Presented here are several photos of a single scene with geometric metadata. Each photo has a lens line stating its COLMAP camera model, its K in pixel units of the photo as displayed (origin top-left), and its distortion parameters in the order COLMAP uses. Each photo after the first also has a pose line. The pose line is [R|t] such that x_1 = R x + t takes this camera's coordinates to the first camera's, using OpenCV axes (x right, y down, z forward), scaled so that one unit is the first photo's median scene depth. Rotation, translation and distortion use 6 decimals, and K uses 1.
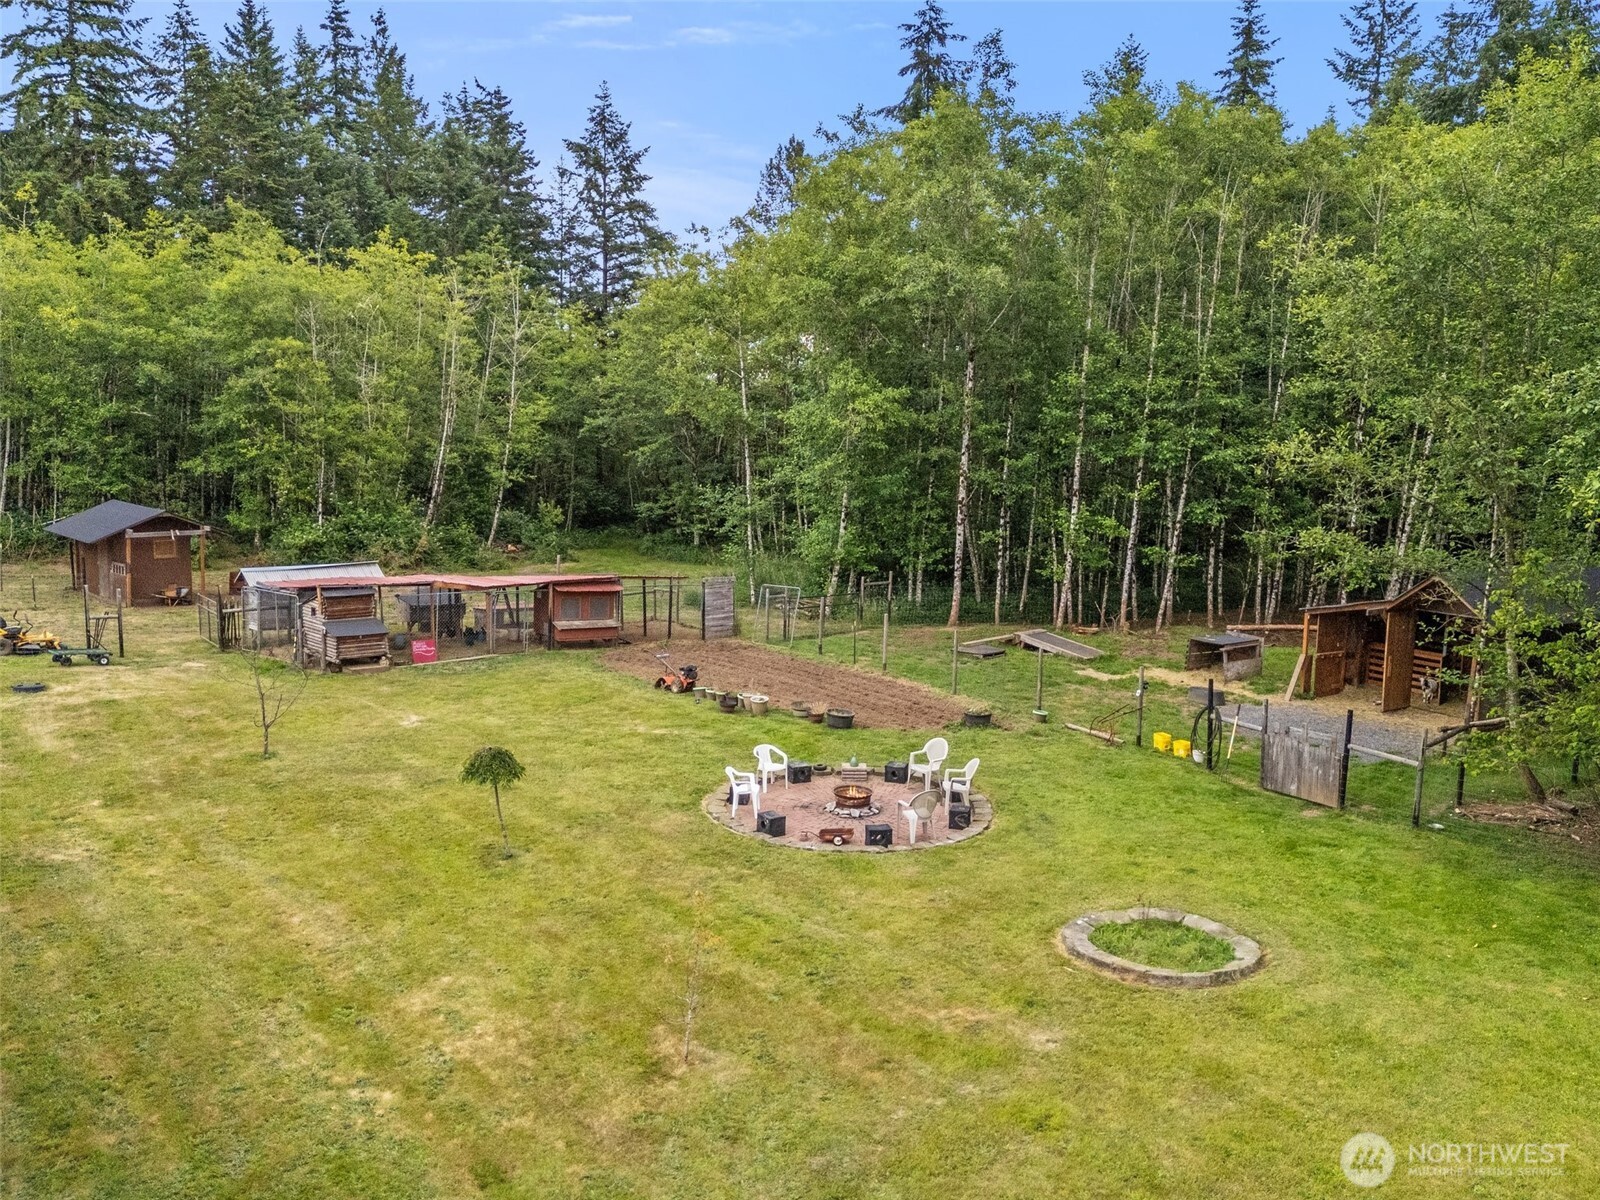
lens RADIAL K [[1314.7, 0, 798.6], [0, 1314.7, 599.7], [0, 0, 1]] dist [0.029235, -0.021358]
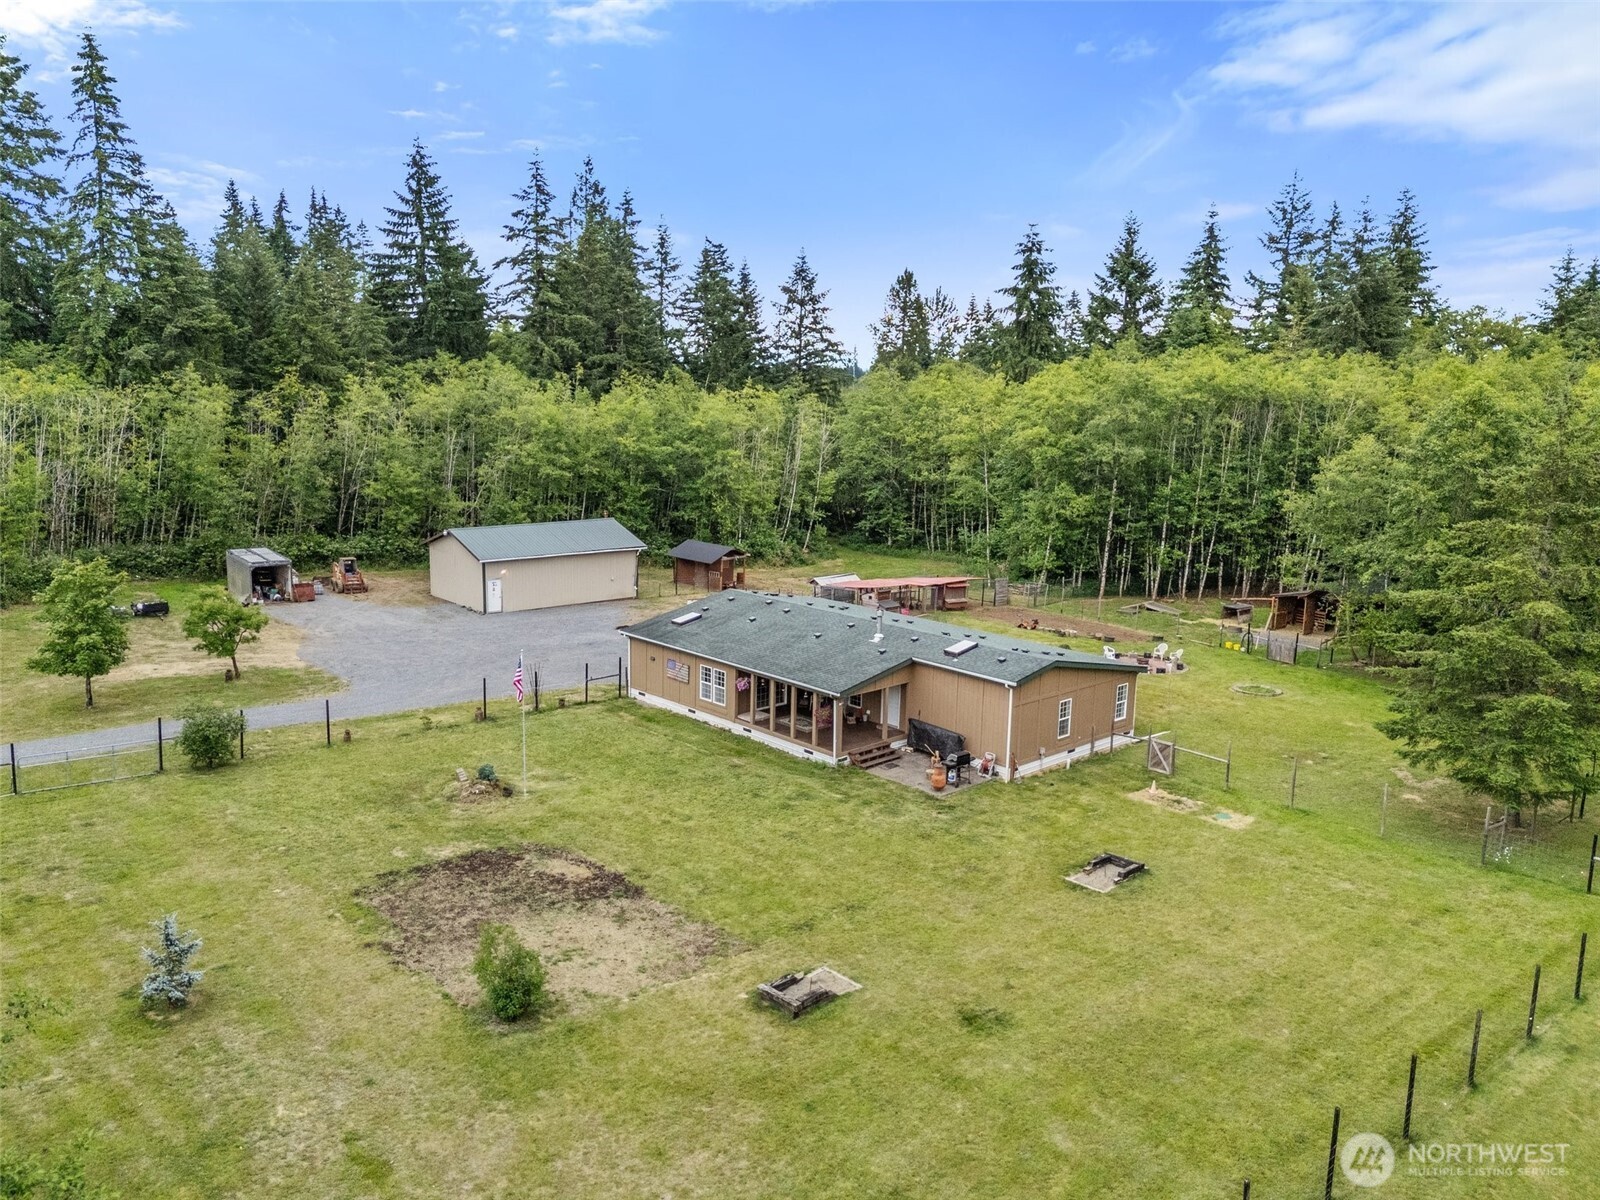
lens RADIAL K [[1133.6, 0, 785.6], [0, 1133.6, 607.5], [0, 0, 1]] dist [0.019806, -0.007211]
pose [[0.999862, -0.006799, 0.015185, -0.431178], [0.006055, 0.998804, 0.048519, -0.059378], [-0.015497, -0.048420, 0.998707, -0.863058]]
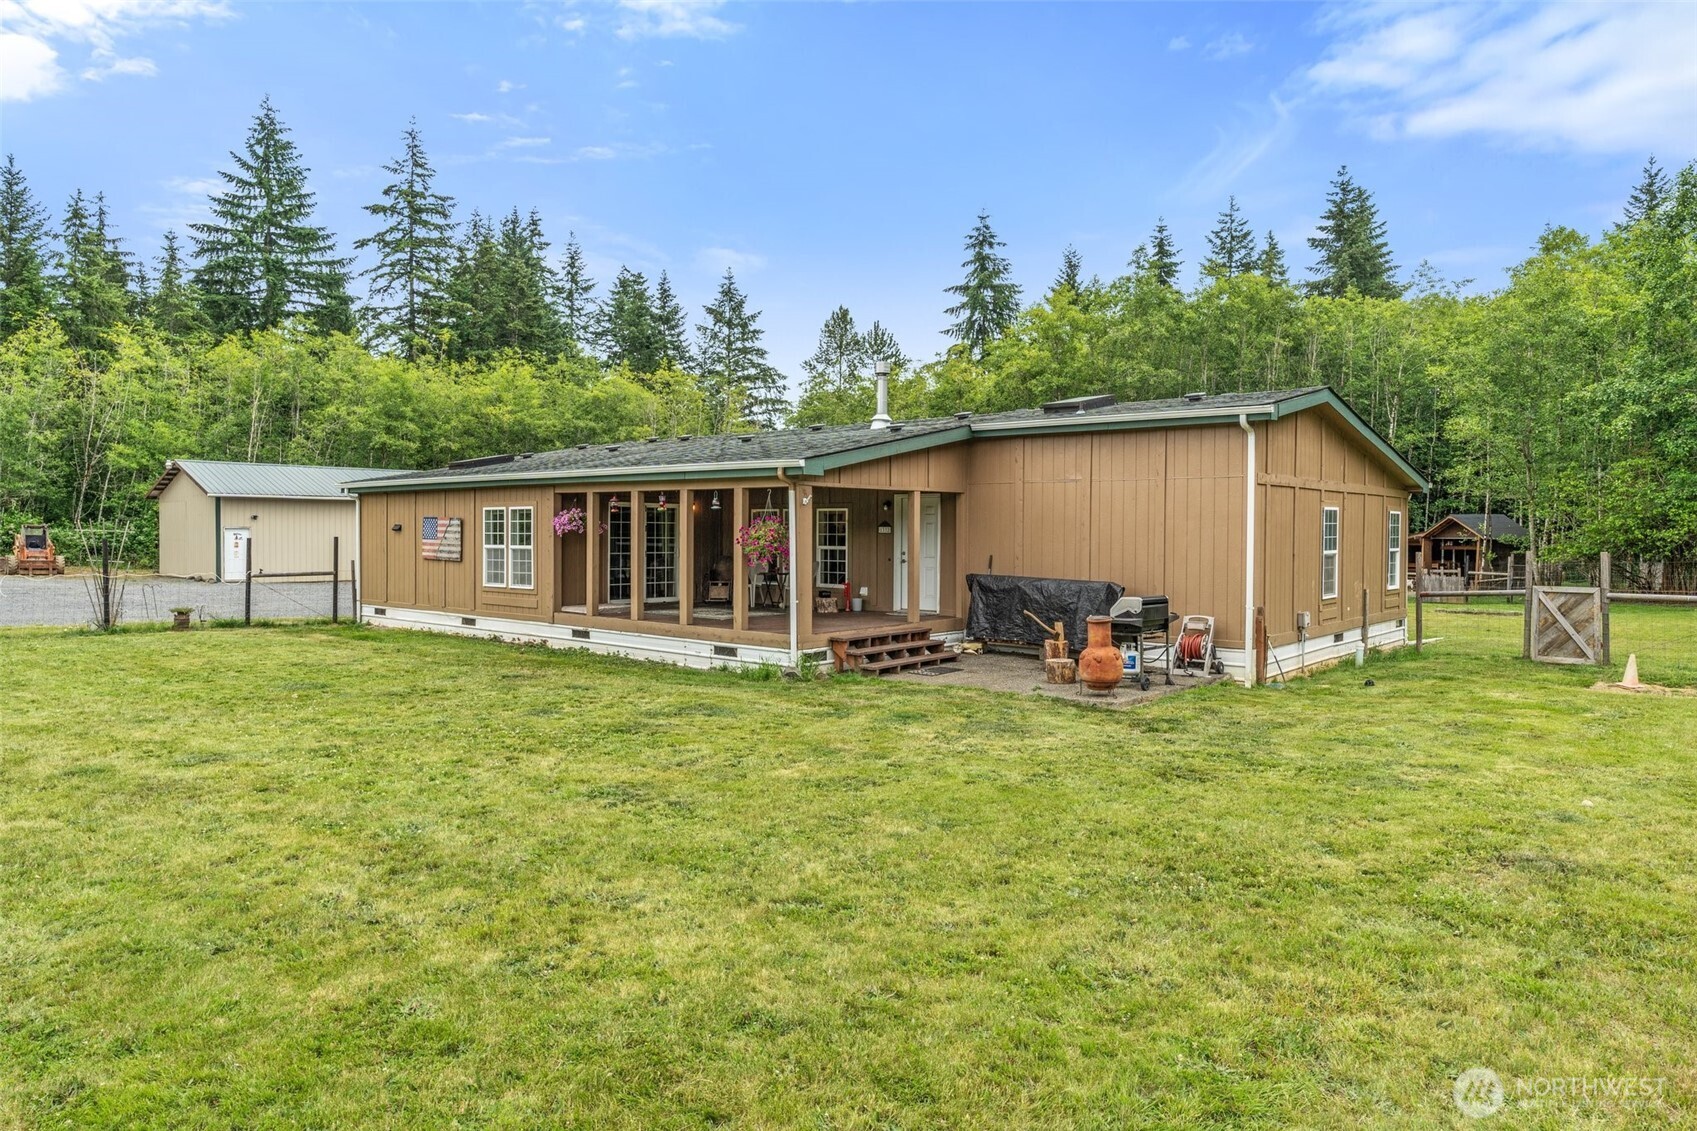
lens RADIAL K [[1054.5, 0, 857.5], [0, 1054.5, 550.3], [0, 0, 1]] dist [-0.024645, -0.000465]
pose [[0.989564, -0.021971, 0.142406, -0.403948], [0.038124, 0.993008, -0.111717, 0.114094], [-0.138956, 0.115981, 0.983484, -0.270184]]
